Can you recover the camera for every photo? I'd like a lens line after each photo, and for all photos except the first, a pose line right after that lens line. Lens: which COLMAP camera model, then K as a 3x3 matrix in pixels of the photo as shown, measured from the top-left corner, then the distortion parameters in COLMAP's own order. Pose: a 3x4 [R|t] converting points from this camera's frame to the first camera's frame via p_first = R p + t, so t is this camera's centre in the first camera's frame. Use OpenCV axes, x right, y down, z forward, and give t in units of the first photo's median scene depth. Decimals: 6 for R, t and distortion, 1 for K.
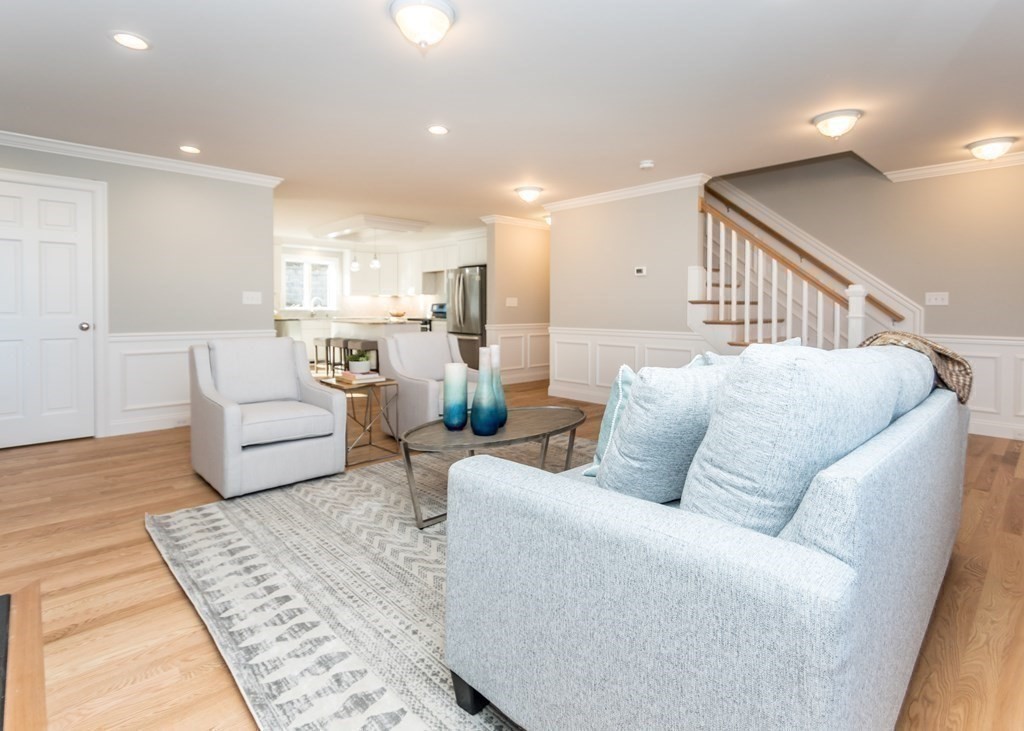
lens RADIAL K [[524.4, 0, 544.2], [0, 524.4, 322.4], [0, 0, 1]] dist [-0.001967, 0.000494]
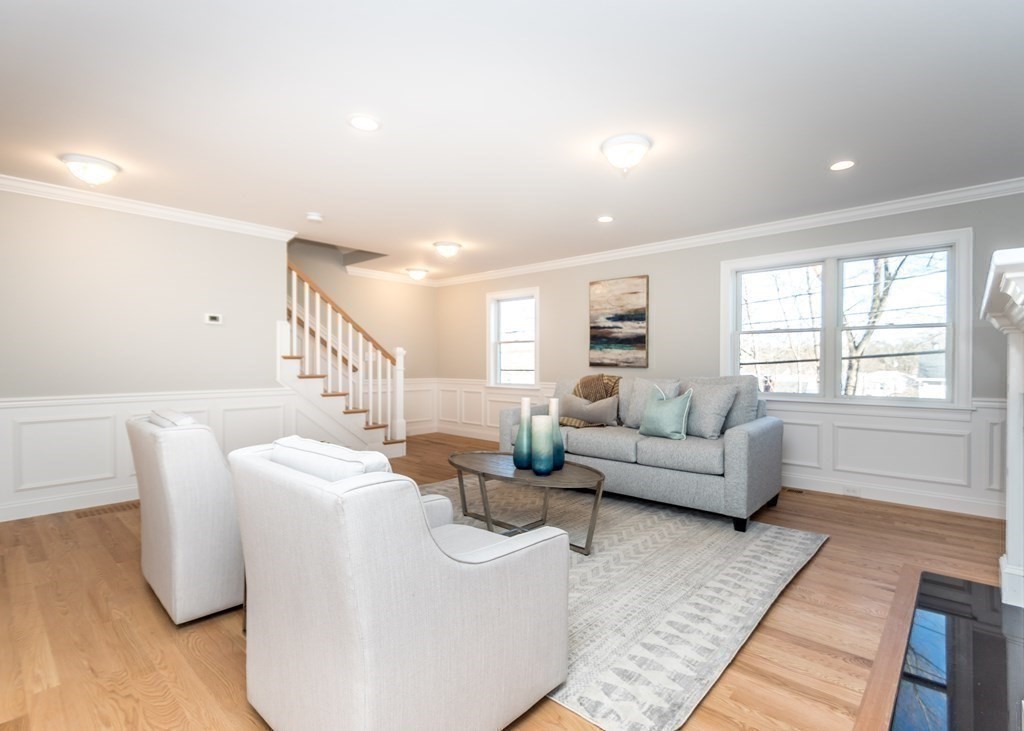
lens RADIAL K [[490.3, 0, 518.1], [0, 490.3, 370.6], [0, 0, 1]] dist [0.002328, 0.000098]
pose [[-0.057553, -0.018475, 0.998171, -0.717441], [0.025071, 0.999487, 0.019945, -0.022528], [-0.998028, 0.026173, -0.057061, 0.661901]]
